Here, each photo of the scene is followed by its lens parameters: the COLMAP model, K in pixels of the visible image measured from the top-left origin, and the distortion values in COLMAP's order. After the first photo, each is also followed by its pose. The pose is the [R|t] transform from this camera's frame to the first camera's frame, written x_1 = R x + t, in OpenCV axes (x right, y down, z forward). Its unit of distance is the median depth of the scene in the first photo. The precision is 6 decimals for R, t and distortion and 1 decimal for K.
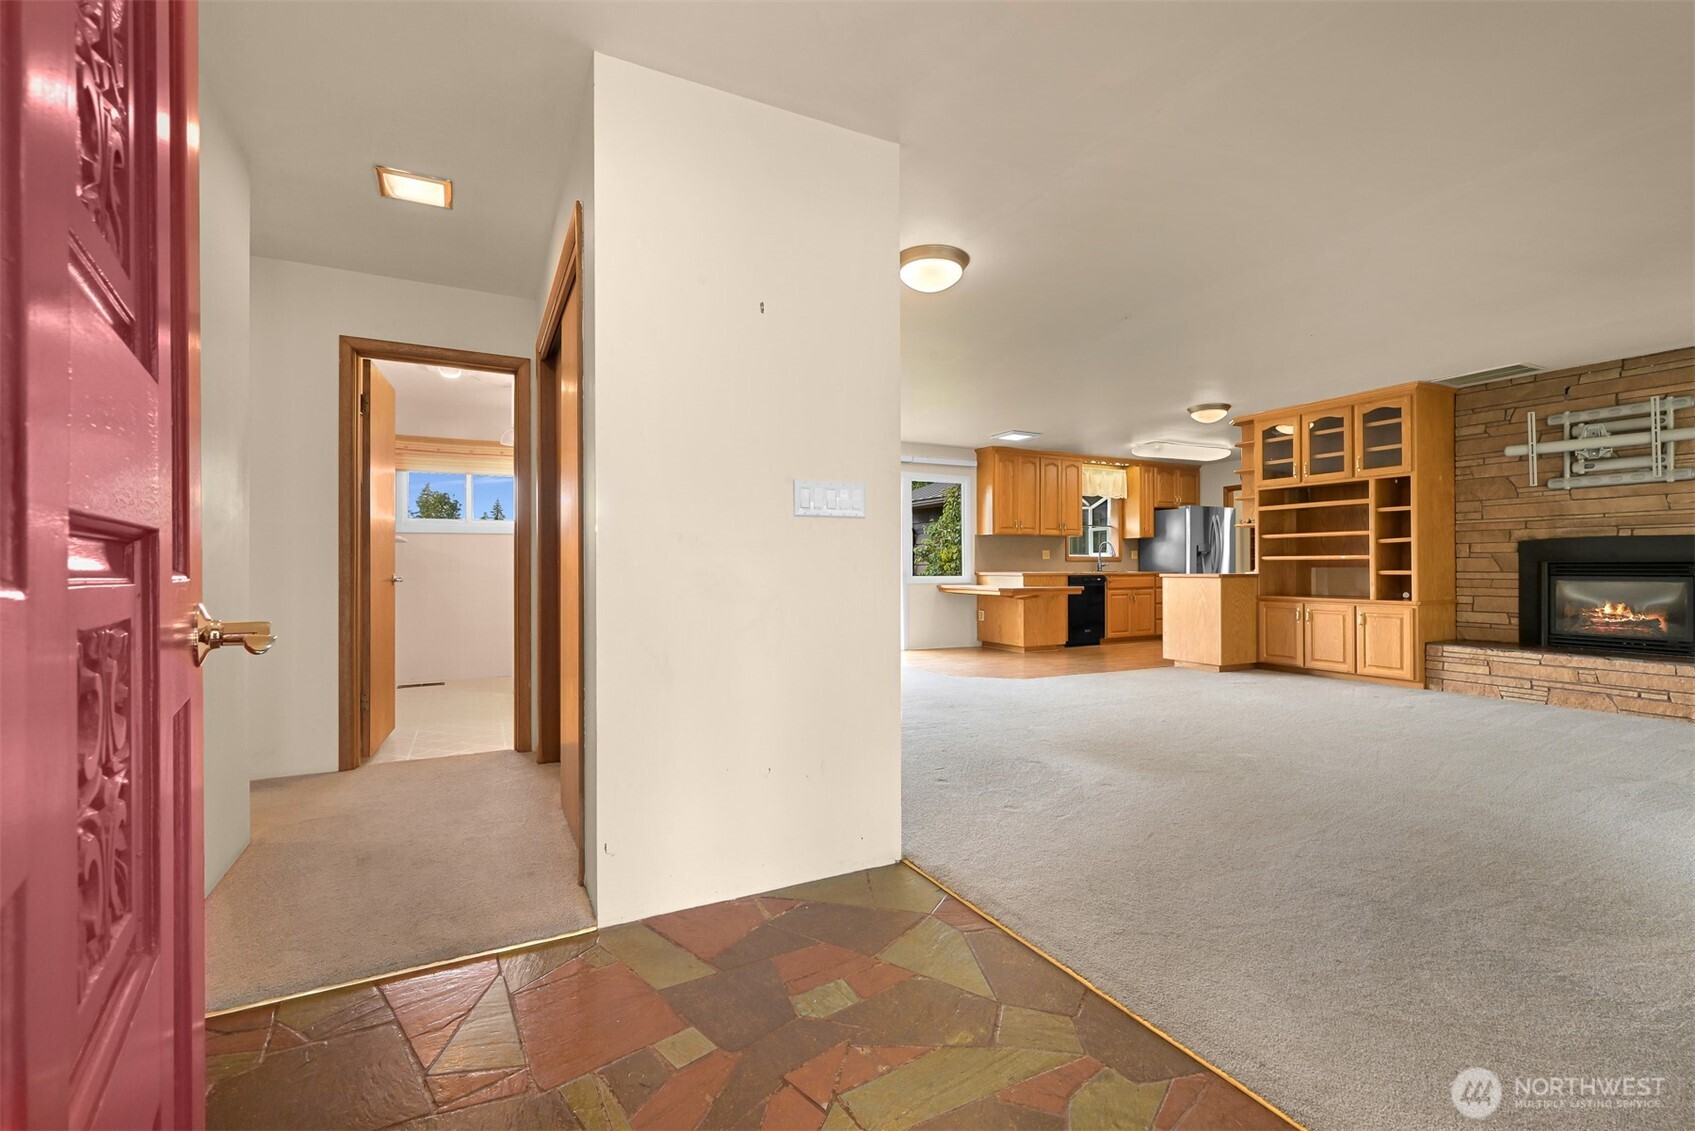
lens RADIAL K [[726.8, 0, 850.7], [0, 726.8, 564.1], [0, 0, 1]] dist [-0.001903, -0.000084]
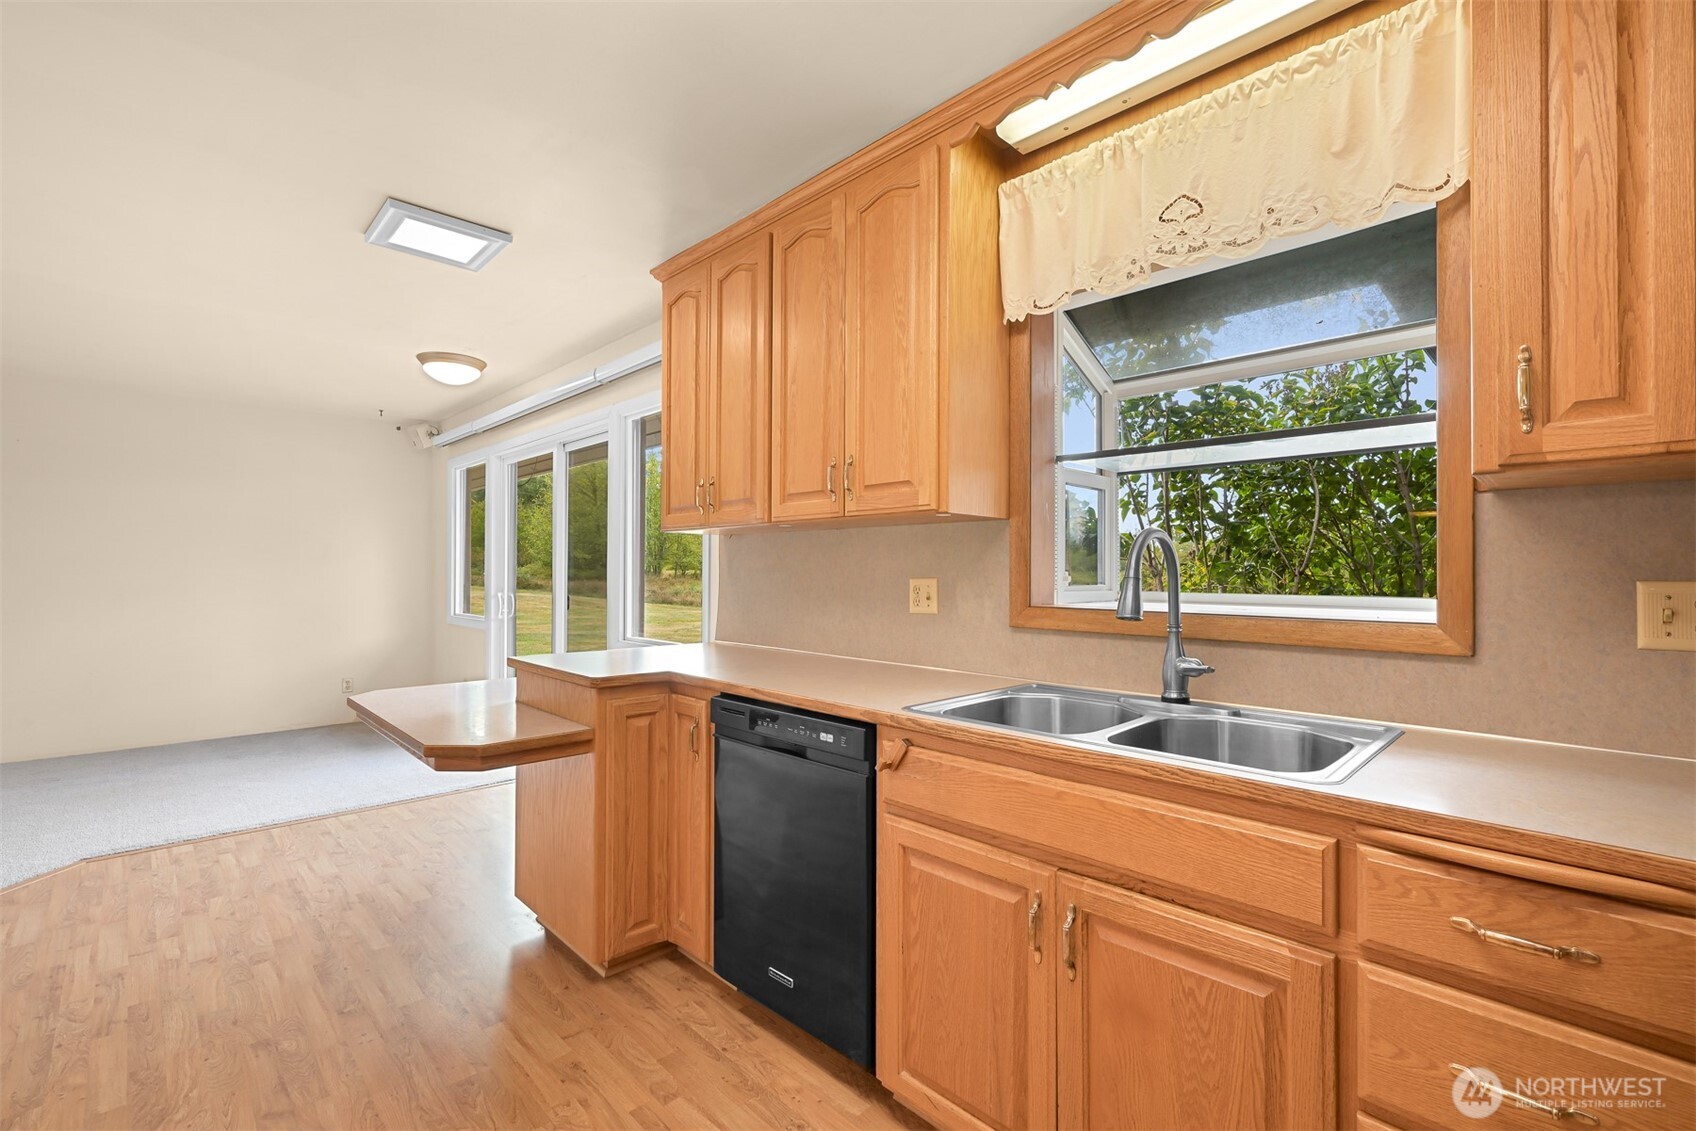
lens RADIAL K [[734.3, 0, 849.3], [0, 734.3, 569.1], [0, 0, 1]] dist [0.000059, 0.000287]
pose [[0.295441, -0.003365, -0.955355, 0.799996], [-0.001972, 0.999990, -0.004132, -0.033522], [0.955359, 0.003104, 0.295431, 1.440615]]
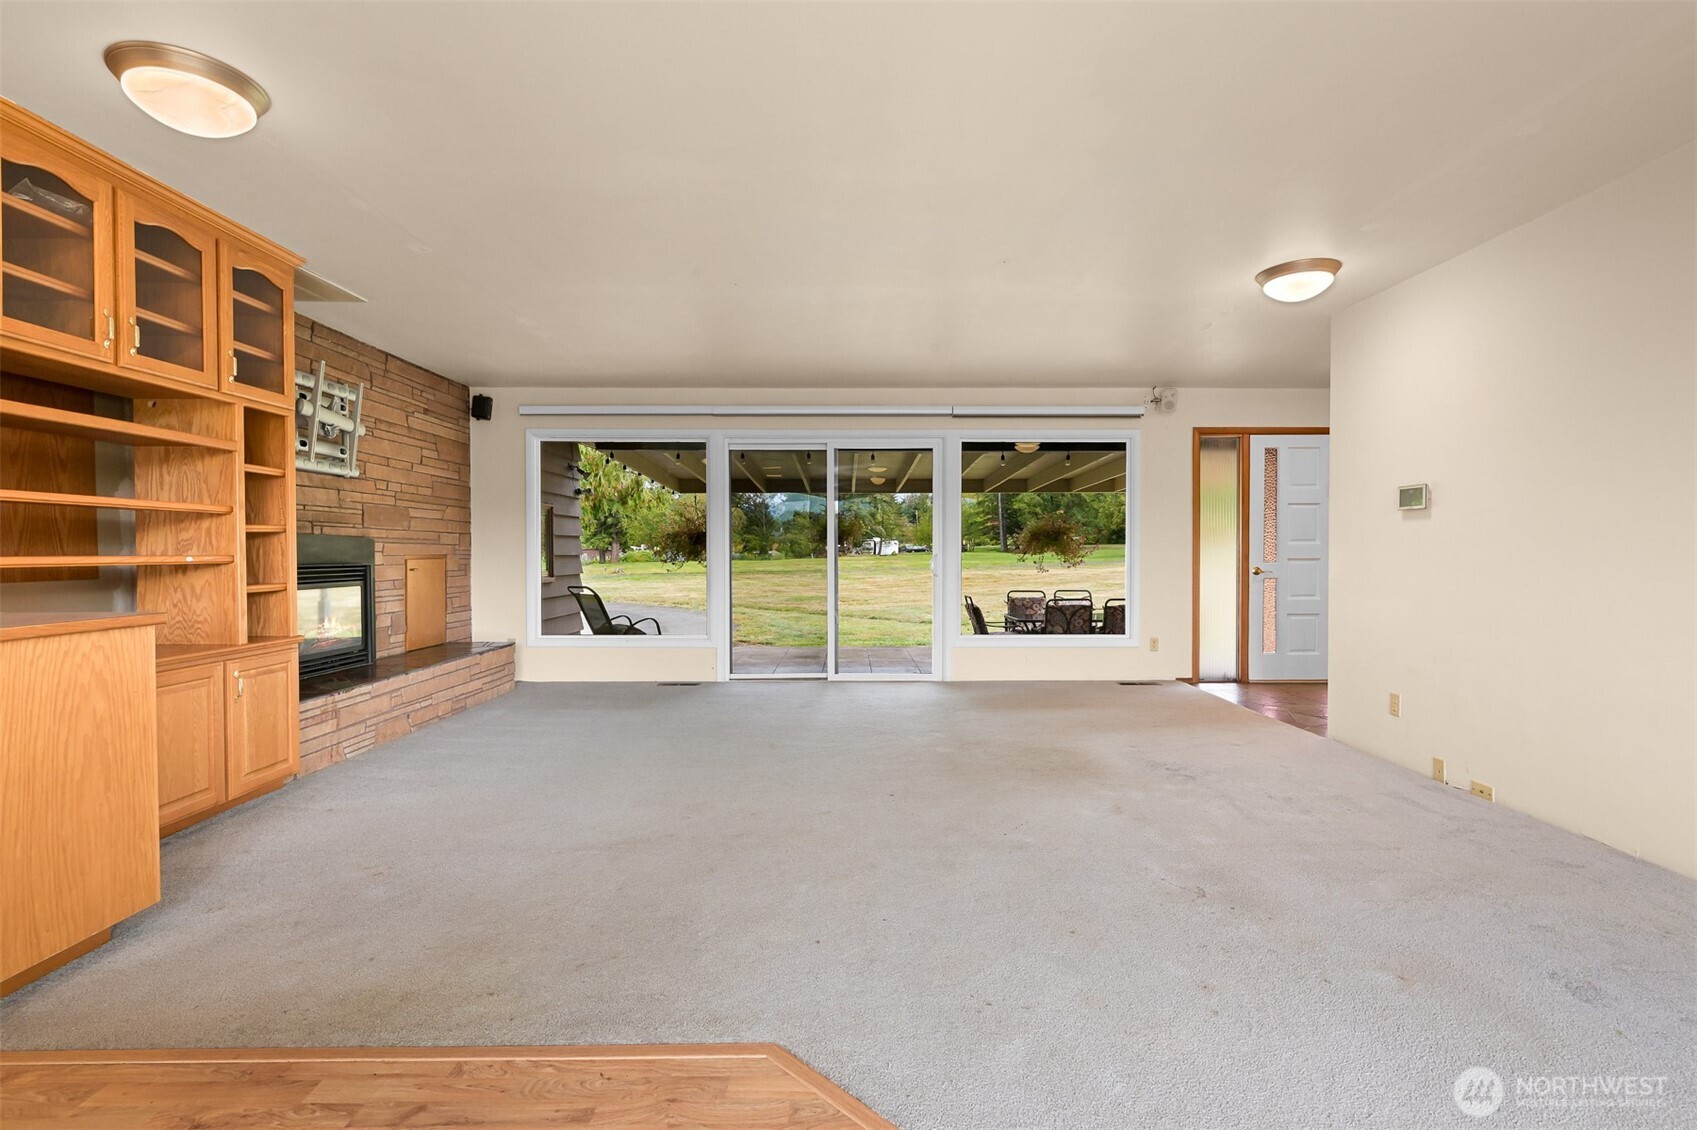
lens RADIAL K [[777.0, 0, 856.2], [0, 777.0, 563.2], [0, 0, 1]] dist [-0.001769, -0.000075]
pose [[-0.892532, -0.002936, 0.450975, 0.094144], [0.002357, 0.999935, 0.011174, -0.012012], [-0.450978, 0.011037, -0.892467, 1.289229]]
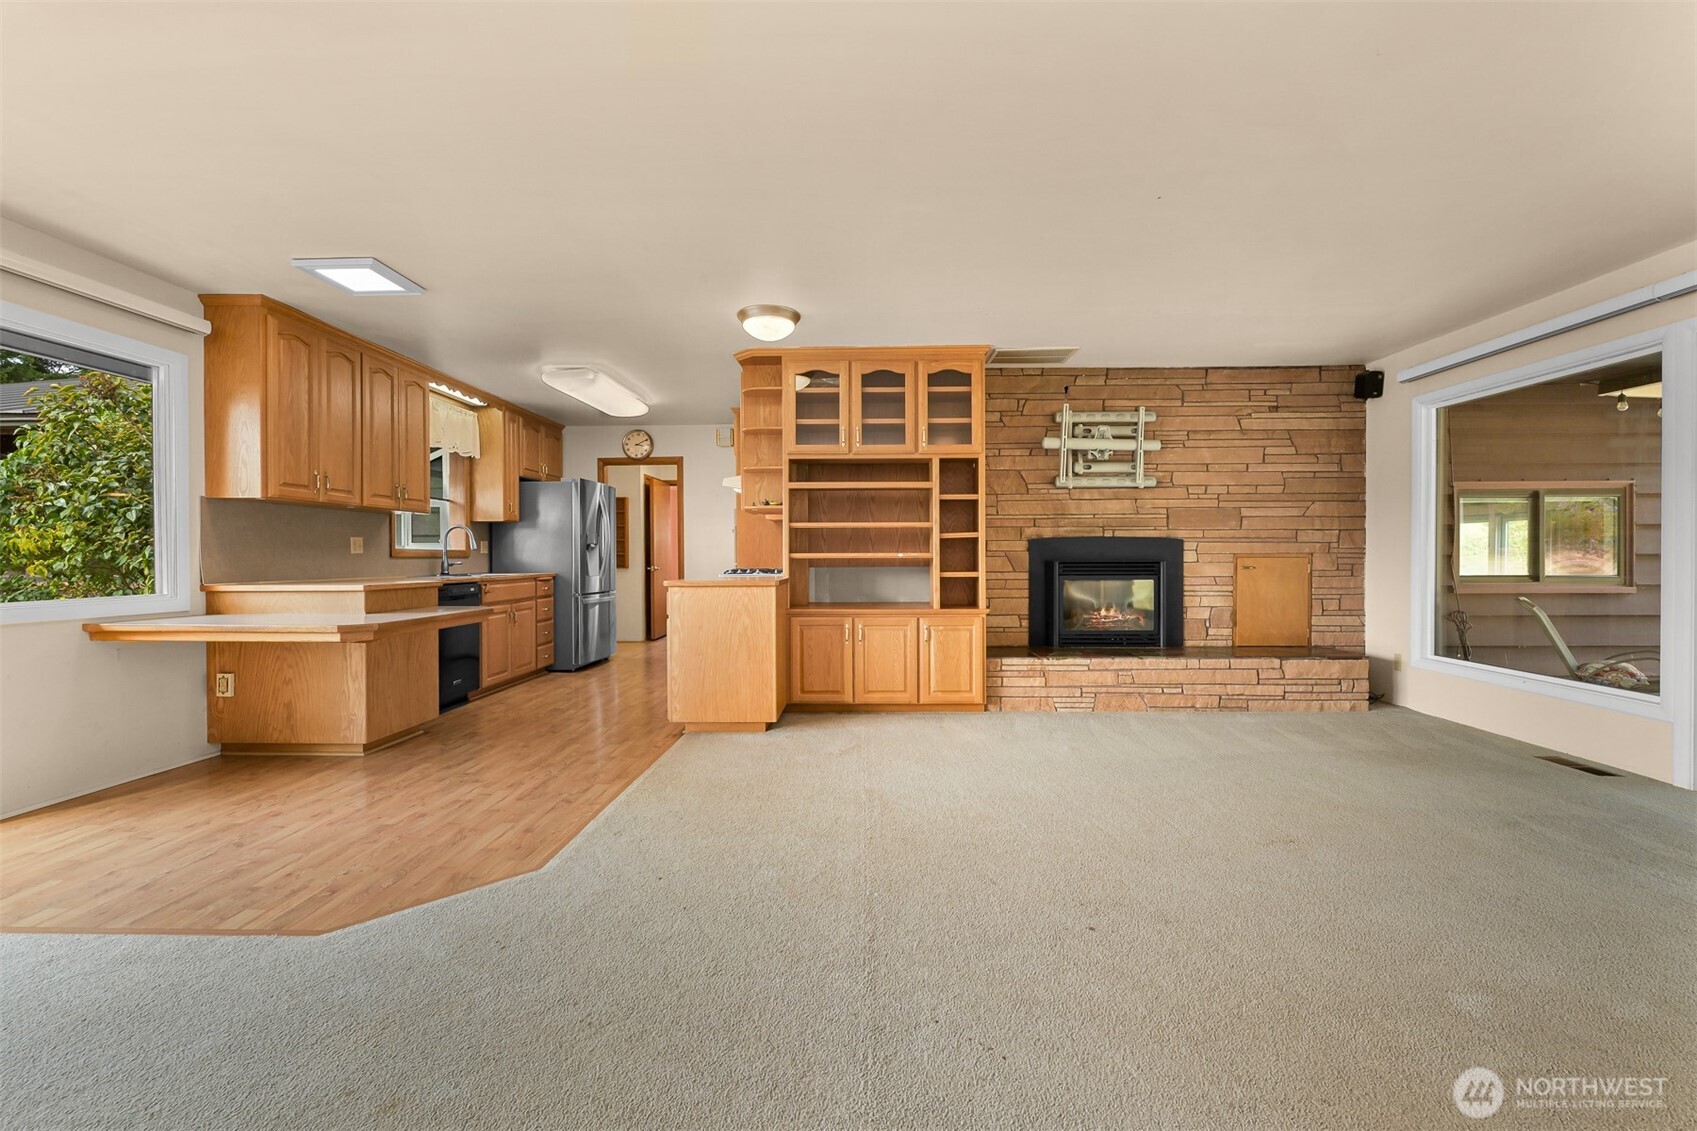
lens RADIAL K [[715.8, 0, 848.1], [0, 715.8, 560.8], [0, 0, 1]] dist [-0.002735, -0.000178]
pose [[0.481428, -0.004475, 0.876474, -0.018932], [-0.000914, 0.999984, 0.005608, -0.008045], [-0.876485, -0.003501, 0.481416, 0.706179]]
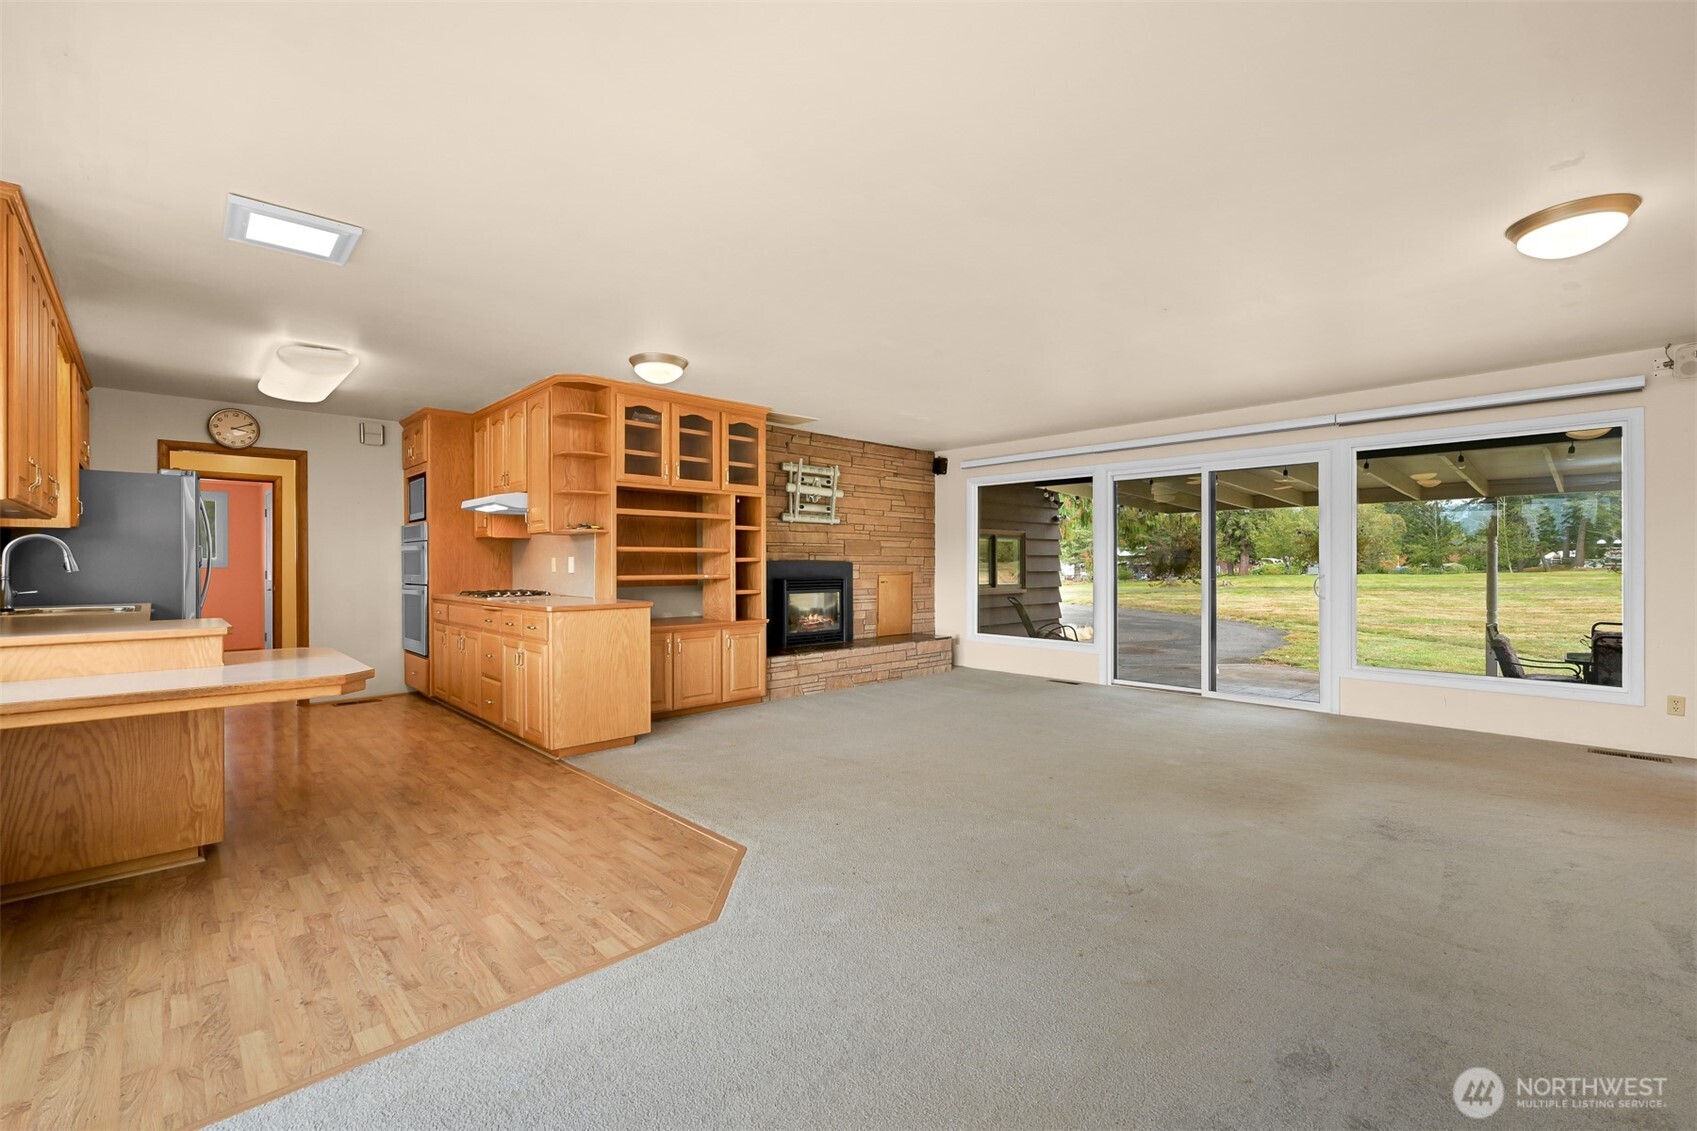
lens RADIAL K [[727.6, 0, 851.7], [0, 727.6, 564.1], [0, 0, 1]] dist [-0.001903, -0.000084]
pose [[-0.283485, 0.003340, 0.958971, -0.243688], [-0.000914, 0.999993, -0.003753, -0.022451], [-0.958976, -0.001940, -0.283480, 1.122167]]
